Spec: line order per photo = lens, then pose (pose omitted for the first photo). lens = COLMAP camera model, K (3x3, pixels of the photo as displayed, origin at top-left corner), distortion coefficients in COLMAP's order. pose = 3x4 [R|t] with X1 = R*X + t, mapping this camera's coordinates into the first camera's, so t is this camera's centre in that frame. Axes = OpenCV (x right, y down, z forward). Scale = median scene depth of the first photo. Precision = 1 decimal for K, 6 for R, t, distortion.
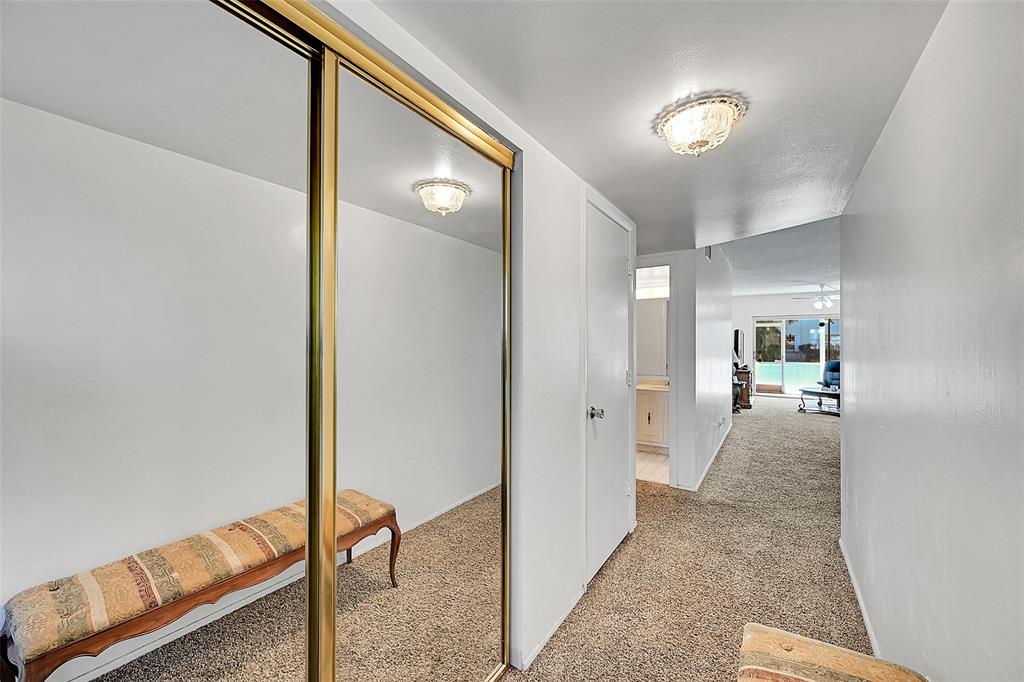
lens RADIAL K [[401.6, 0, 510.2], [0, 401.6, 343.5], [0, 0, 1]] dist [0.001607, 0.000282]
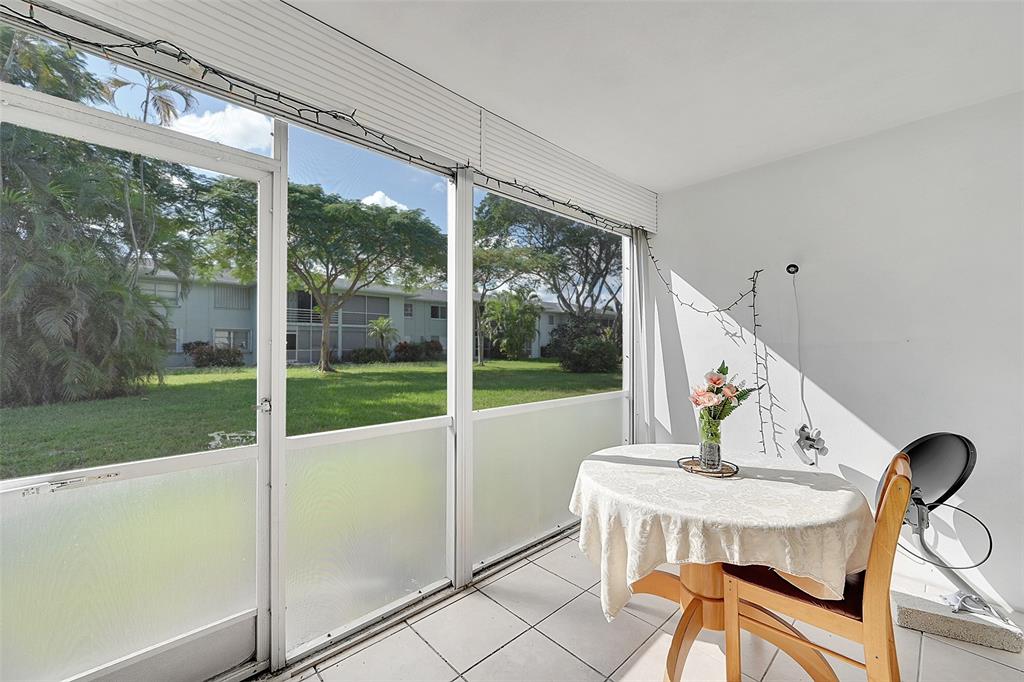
lens RADIAL K [[401.6, 0, 510.2], [0, 401.6, 343.5], [0, 0, 1]] dist [0.001607, 0.000282]
pose [[0.237160, 0.005510, 0.971455, 0.215064], [-0.005335, 0.999976, -0.004369, 0.005584], [-0.971456, -0.004146, 0.237184, 0.338027]]
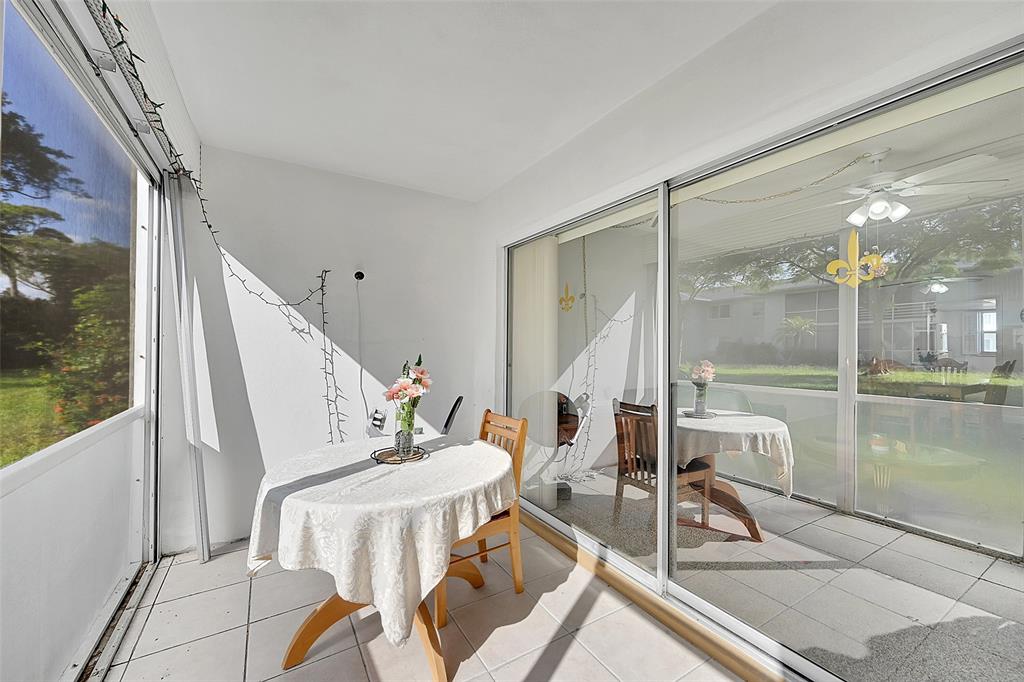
lens RADIAL K [[401.6, 0, 510.2], [0, 401.6, 343.5], [0, 0, 1]] dist [0.001607, 0.000282]
pose [[-0.902530, -0.004140, 0.430606, 0.268672], [-0.008656, 0.999926, -0.008529, 0.007087], [-0.430539, -0.011425, -0.902500, 0.426506]]
